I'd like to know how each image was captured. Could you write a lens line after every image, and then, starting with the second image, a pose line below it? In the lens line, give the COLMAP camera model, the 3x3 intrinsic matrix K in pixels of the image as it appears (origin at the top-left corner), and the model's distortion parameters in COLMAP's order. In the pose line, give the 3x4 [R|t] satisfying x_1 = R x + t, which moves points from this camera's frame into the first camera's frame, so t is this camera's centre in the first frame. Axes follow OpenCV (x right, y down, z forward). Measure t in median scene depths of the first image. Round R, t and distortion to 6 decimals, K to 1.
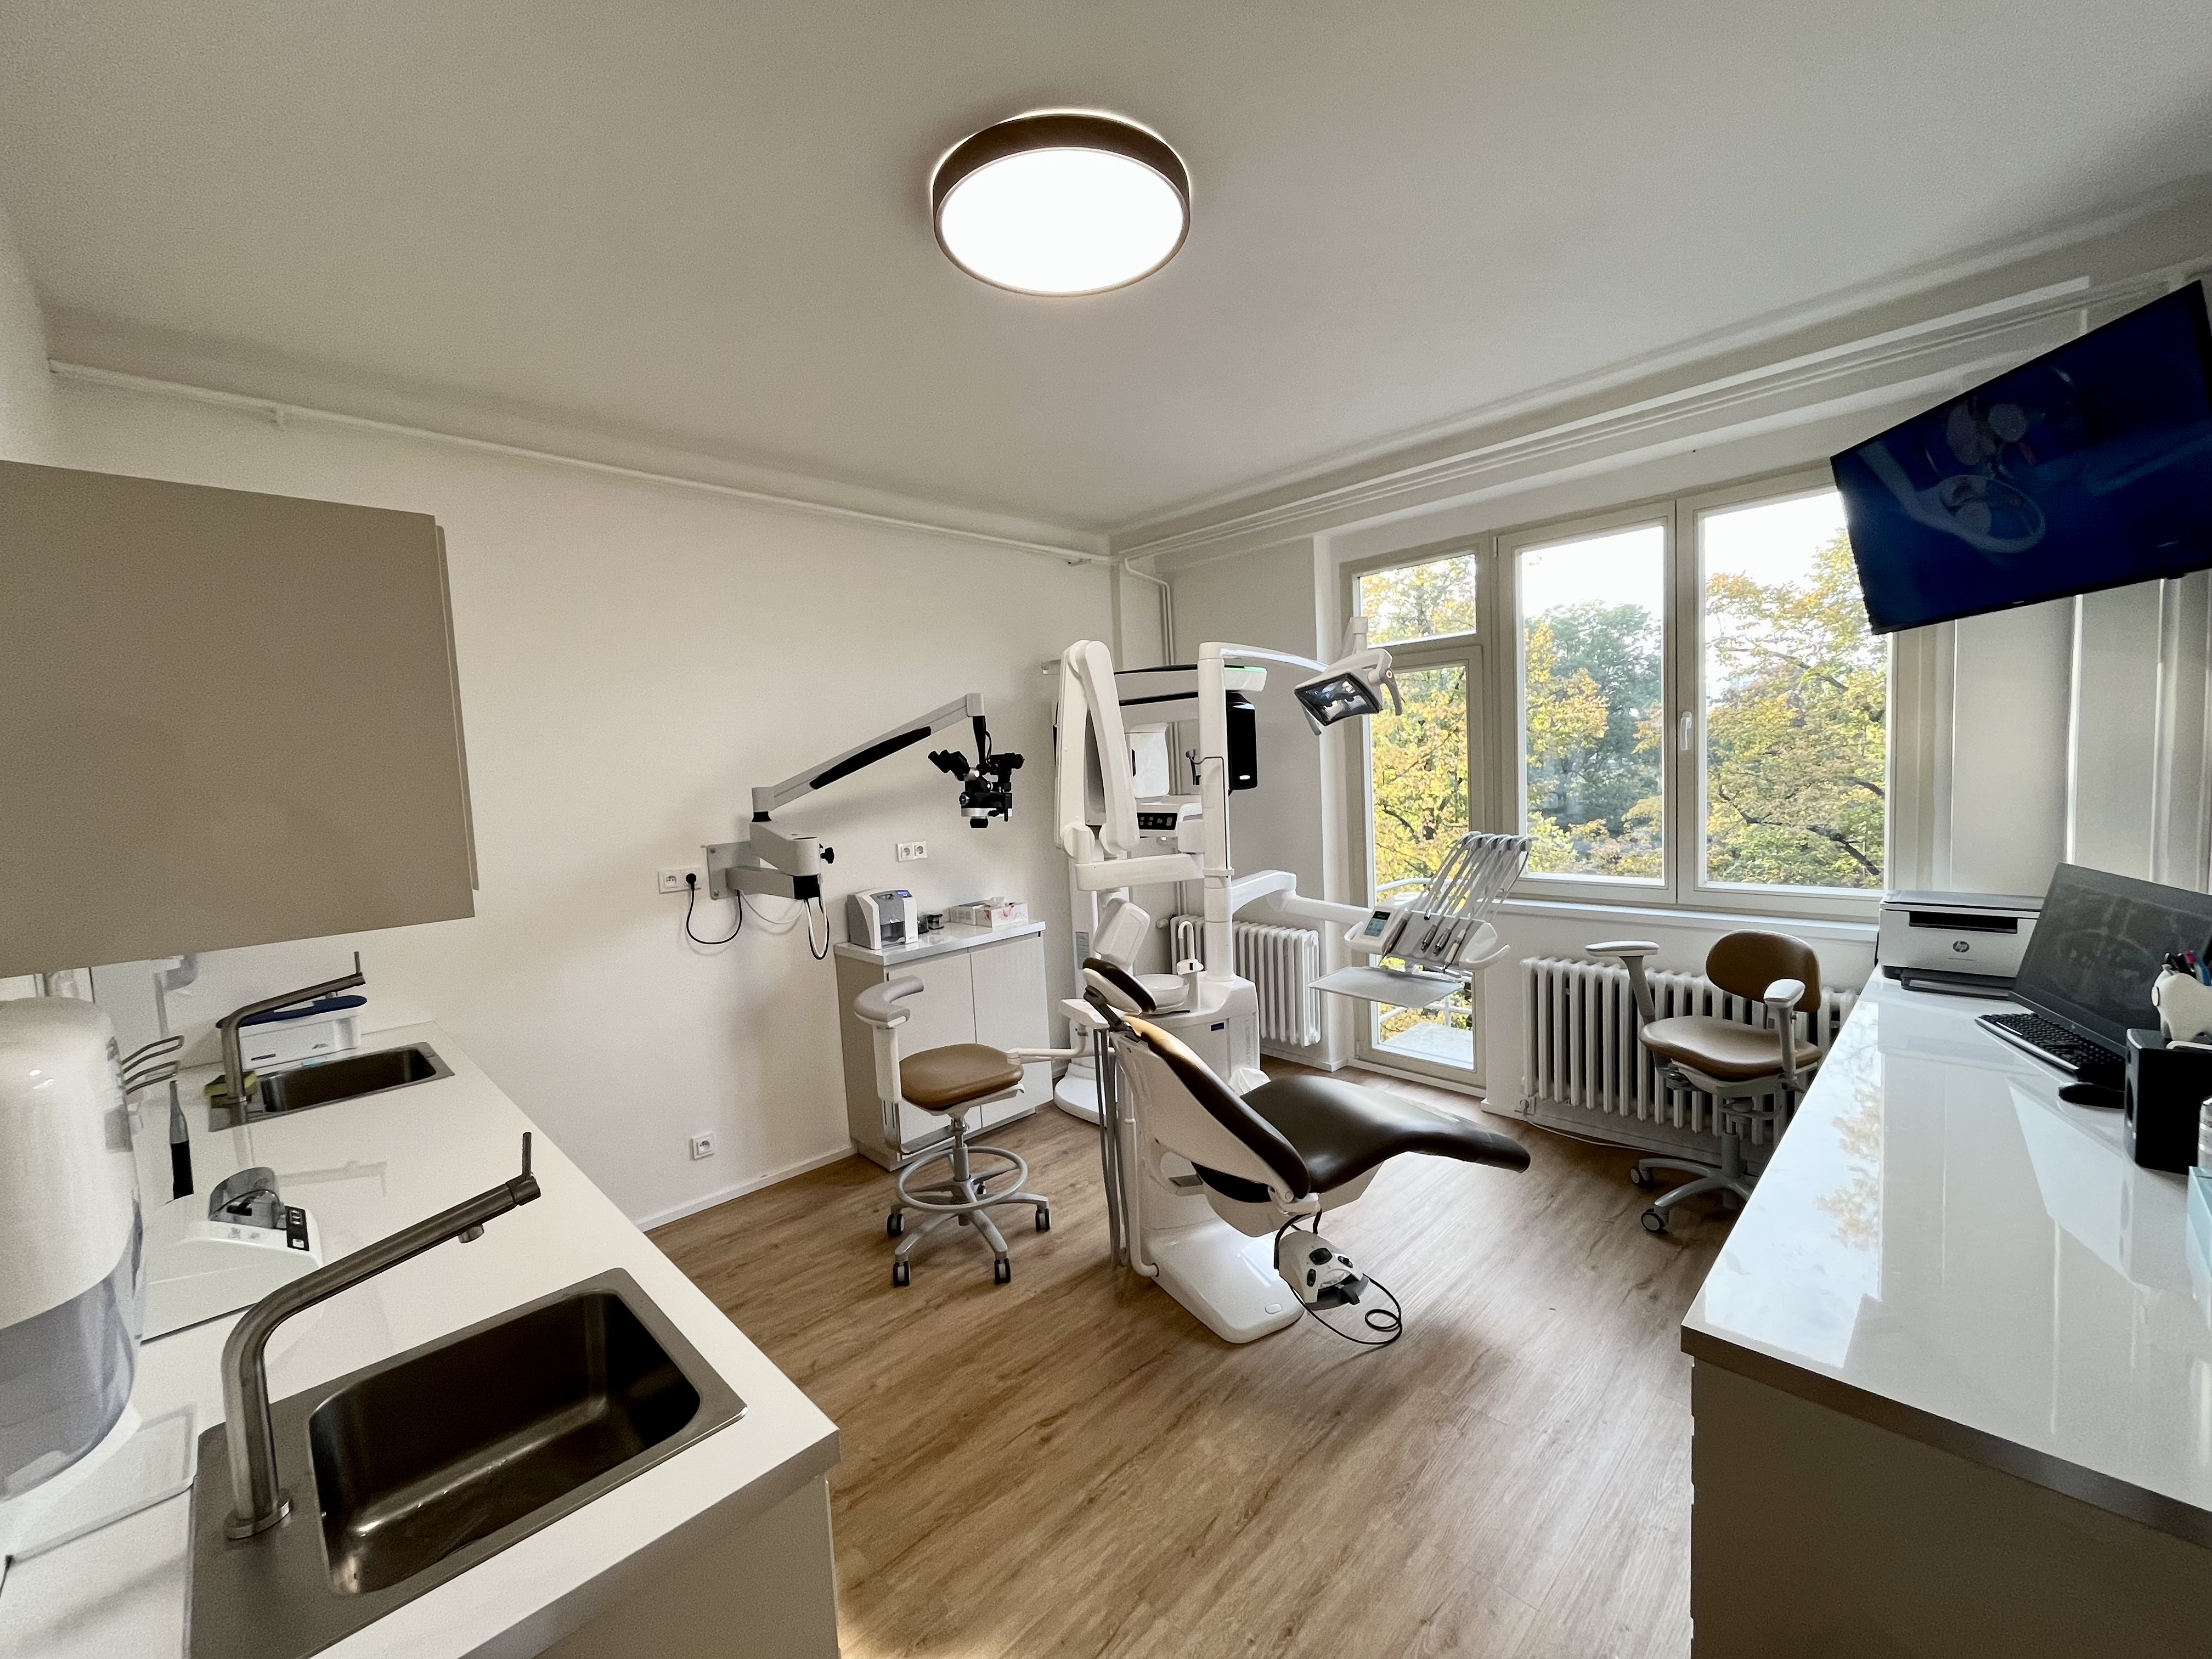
lens RADIAL K [[899.4, 0, 1097.0], [0, 899.4, 830.0], [0, 0, 1]] dist [-0.001048, -0.000111]
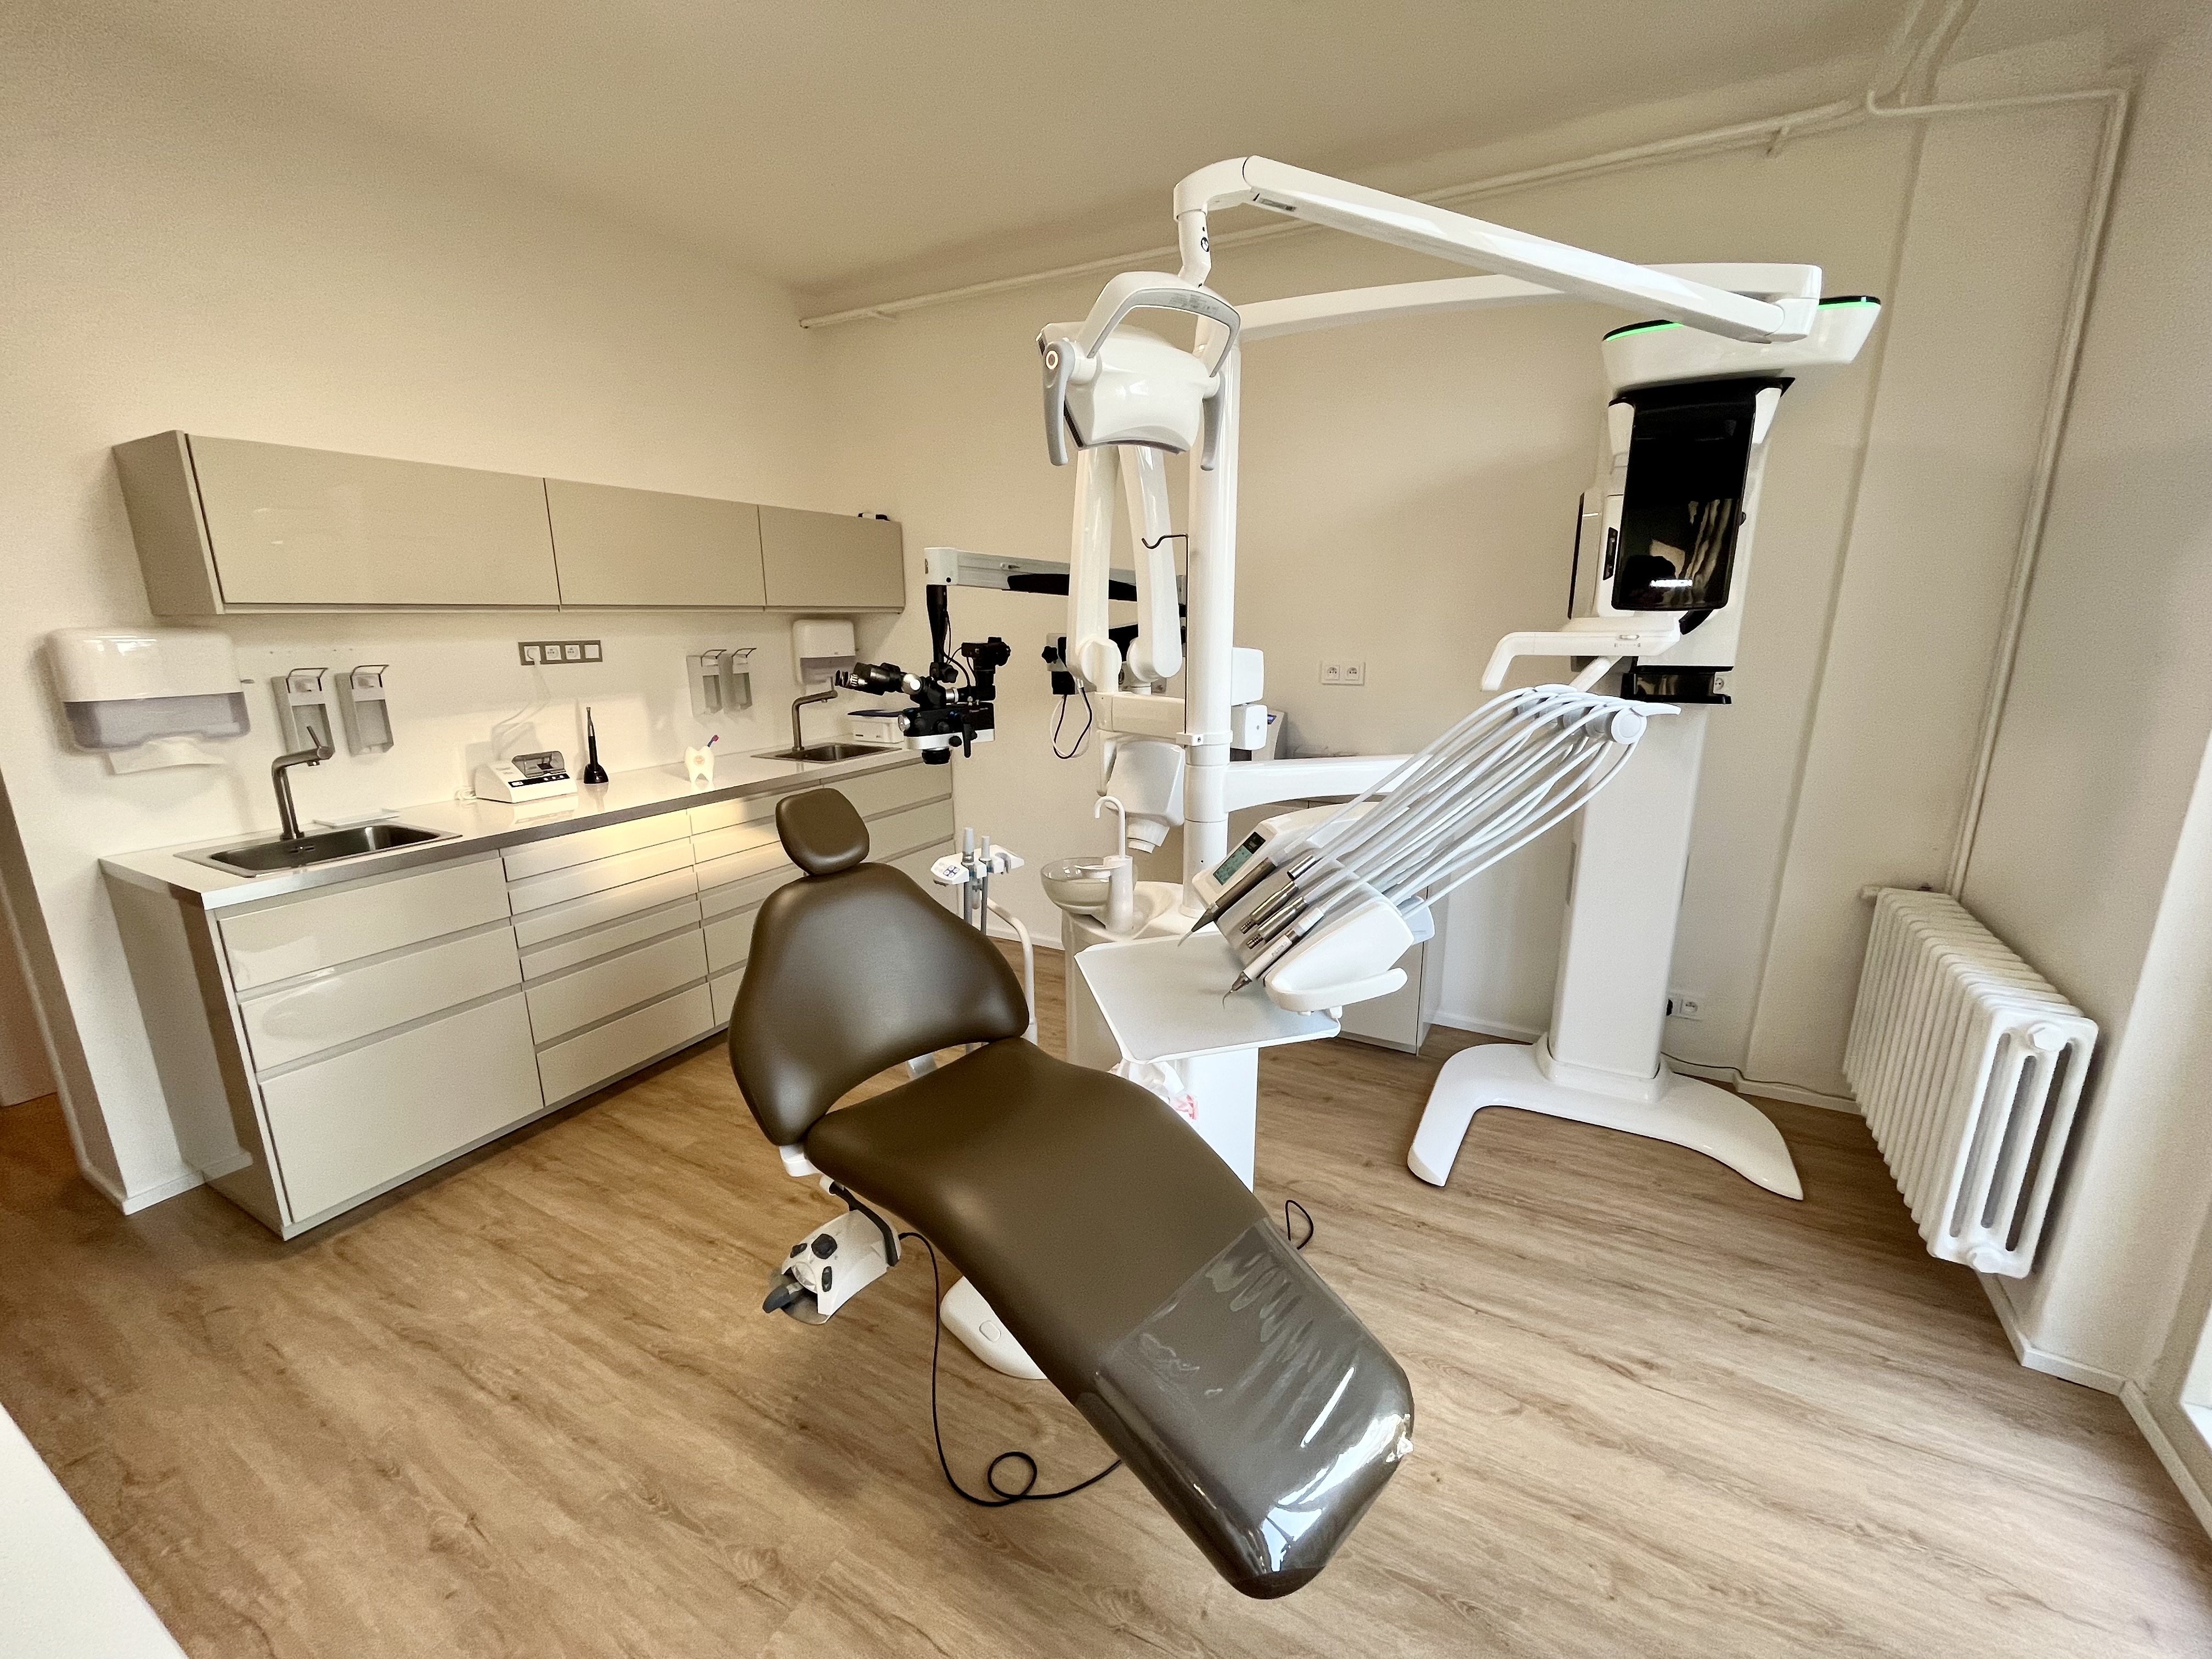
lens RADIAL K [[899.4, 0, 1097.0], [0, 899.4, 830.0], [0, 0, 1]] dist [-0.001048, -0.000111]
pose [[0.285728, 0.269112, -0.919749, 1.011086], [-0.079081, 0.963108, 0.257232, -0.059787], [0.955042, -0.000763, 0.296469, 1.132619]]
